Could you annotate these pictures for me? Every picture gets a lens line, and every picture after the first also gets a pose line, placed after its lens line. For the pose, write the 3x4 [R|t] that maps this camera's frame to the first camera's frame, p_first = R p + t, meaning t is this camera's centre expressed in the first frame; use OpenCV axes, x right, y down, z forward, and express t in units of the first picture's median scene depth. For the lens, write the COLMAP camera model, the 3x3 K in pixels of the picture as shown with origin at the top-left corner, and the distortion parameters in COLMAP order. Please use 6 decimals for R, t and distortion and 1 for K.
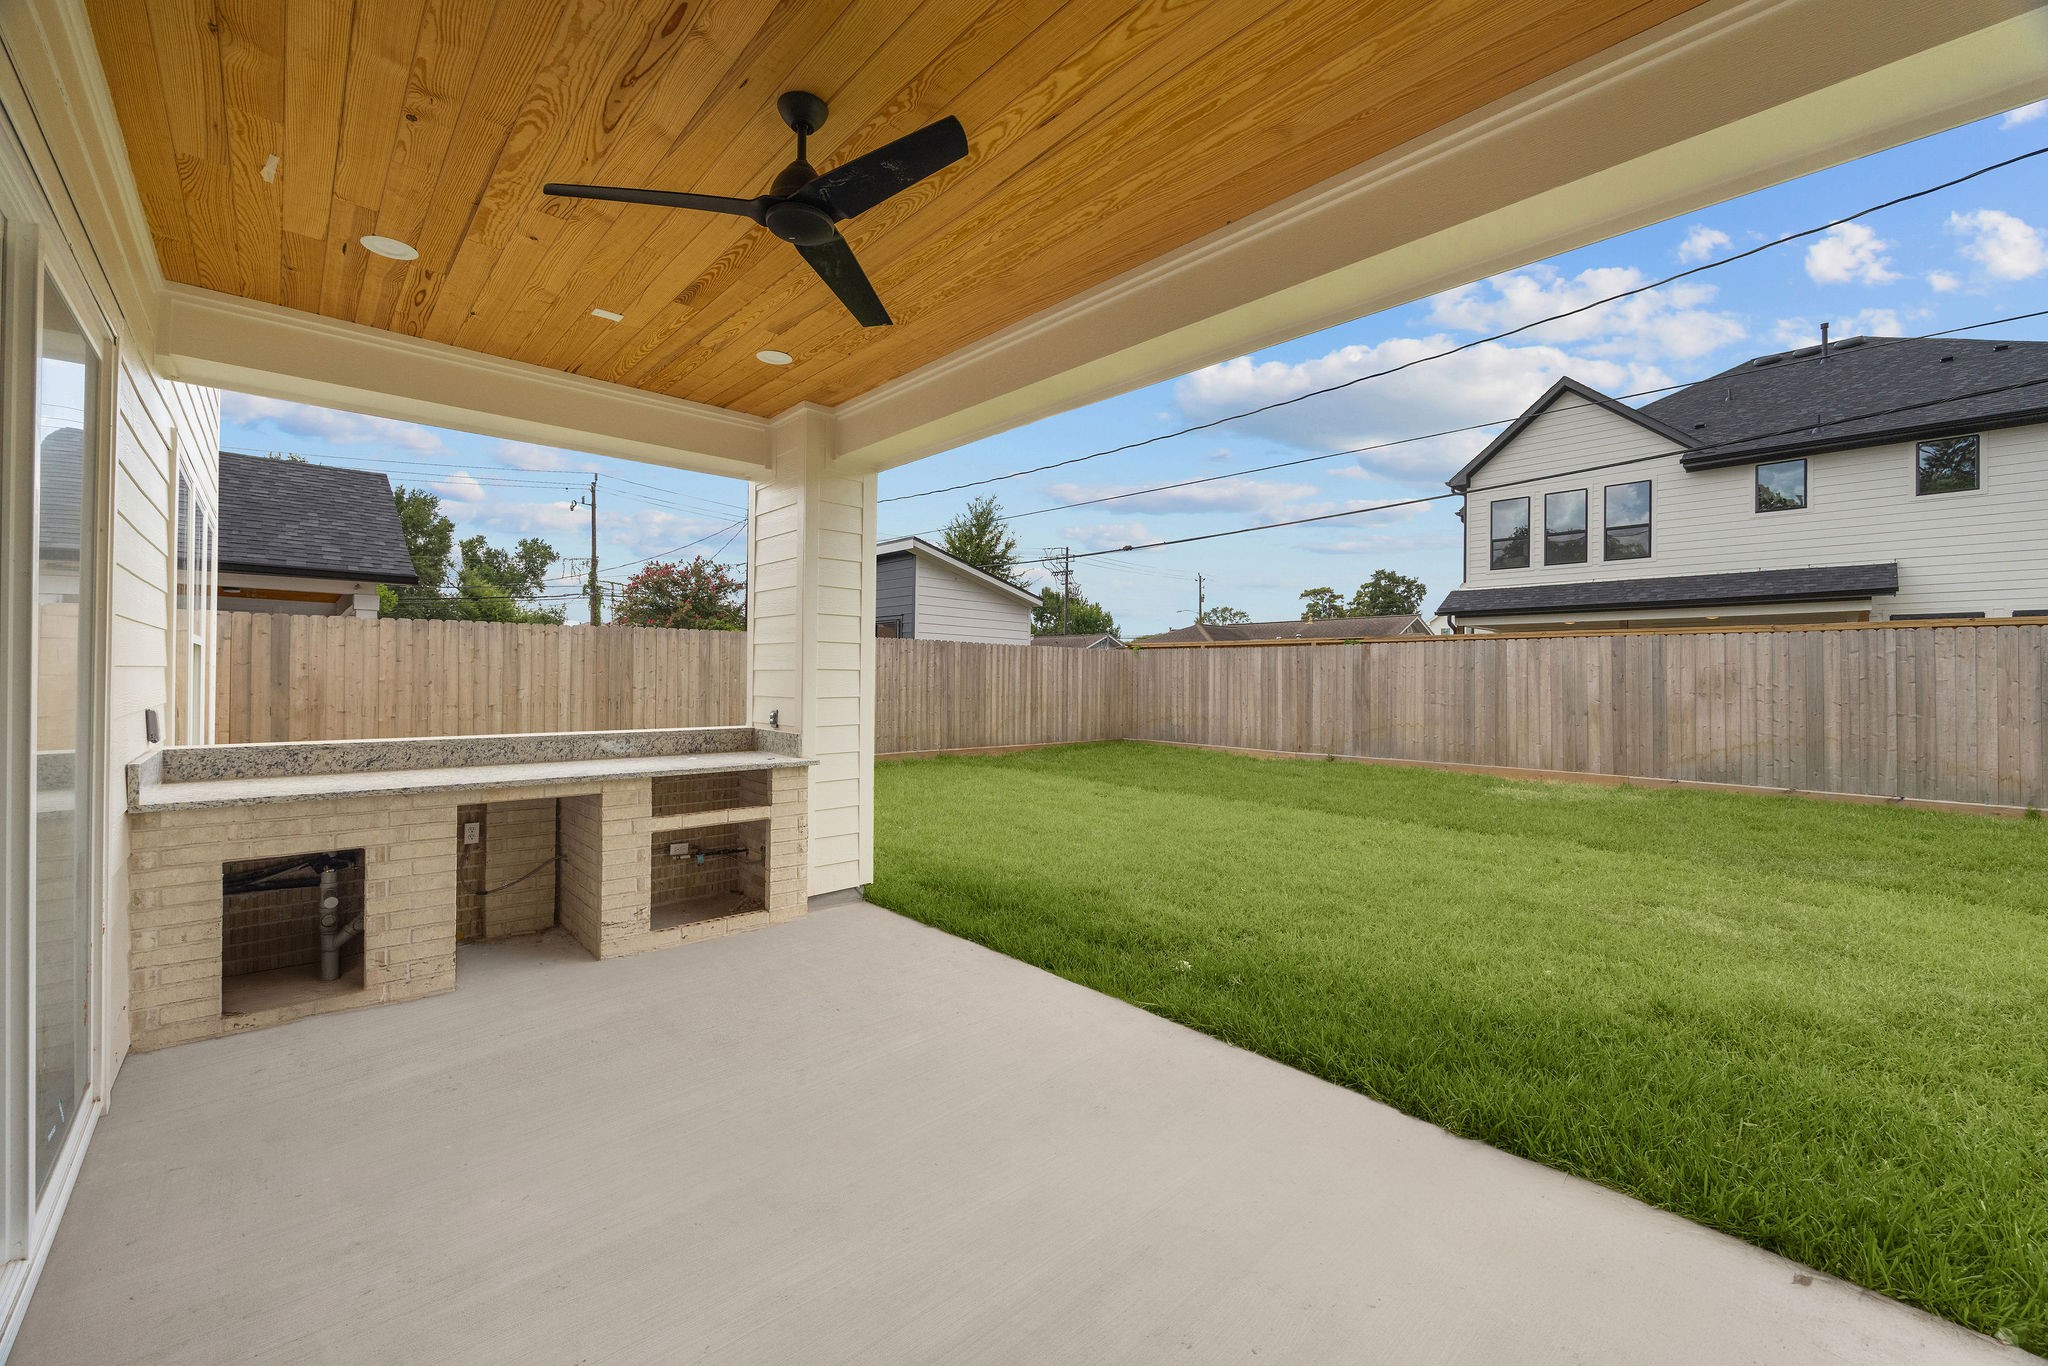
lens RADIAL K [[821.4, 0, 1018.6], [0, 821.4, 670.8], [0, 0, 1]] dist [-0.000556, 0.000058]
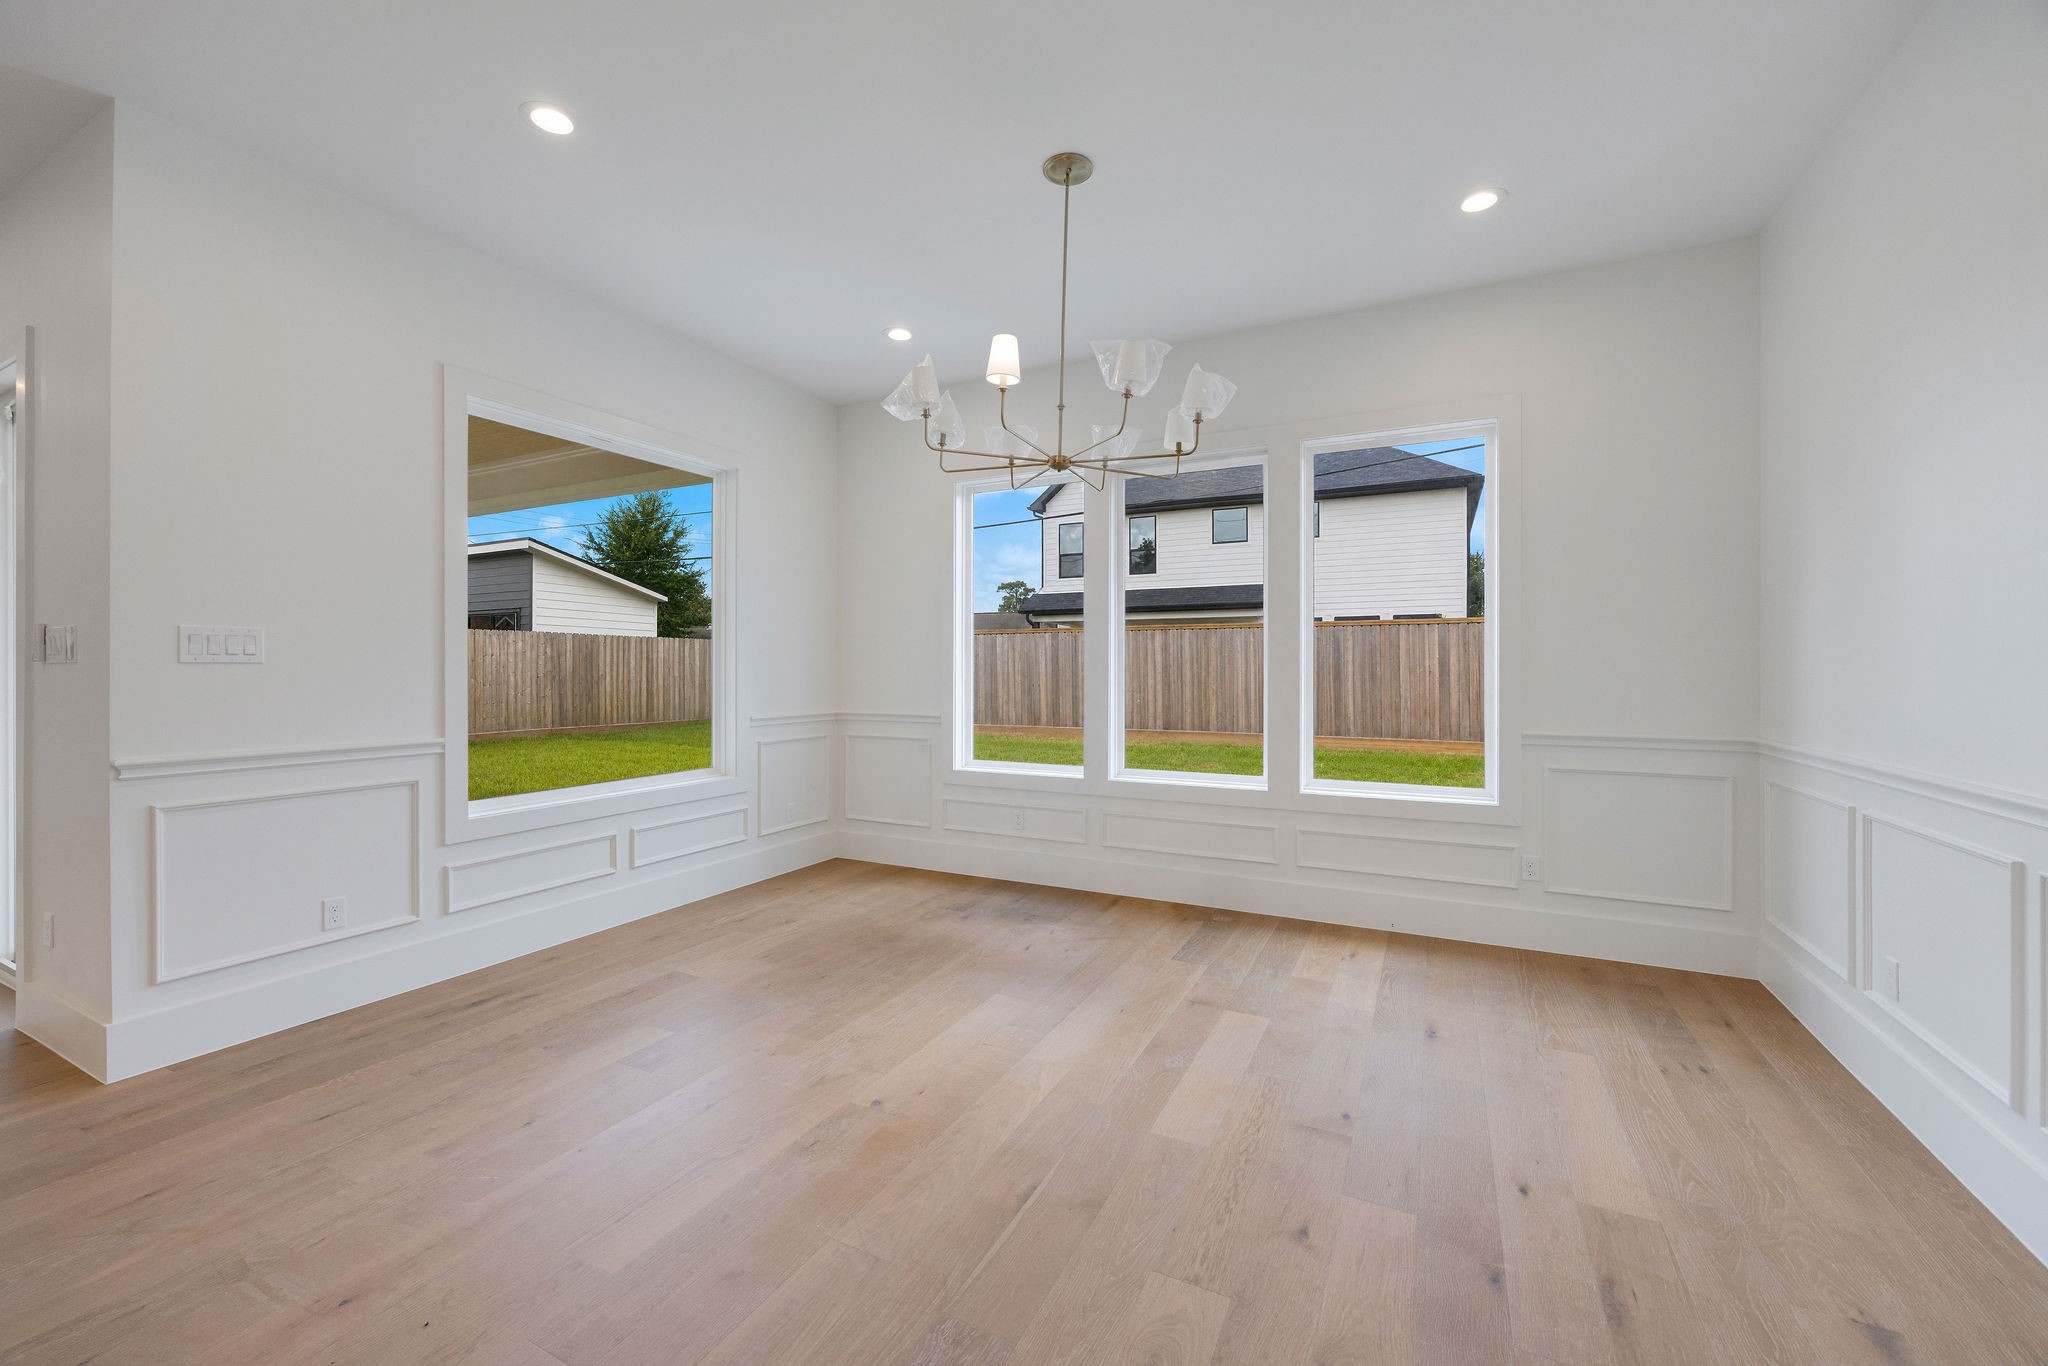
lens RADIAL K [[821.4, 0, 1018.6], [0, 821.4, 670.8], [0, 0, 1]] dist [-0.000556, 0.000058]
pose [[0.938465, -0.009988, 0.345229, 0.105373], [0.005497, 0.999887, 0.013986, 0.003679], [-0.345329, -0.011227, 0.938414, -0.259564]]
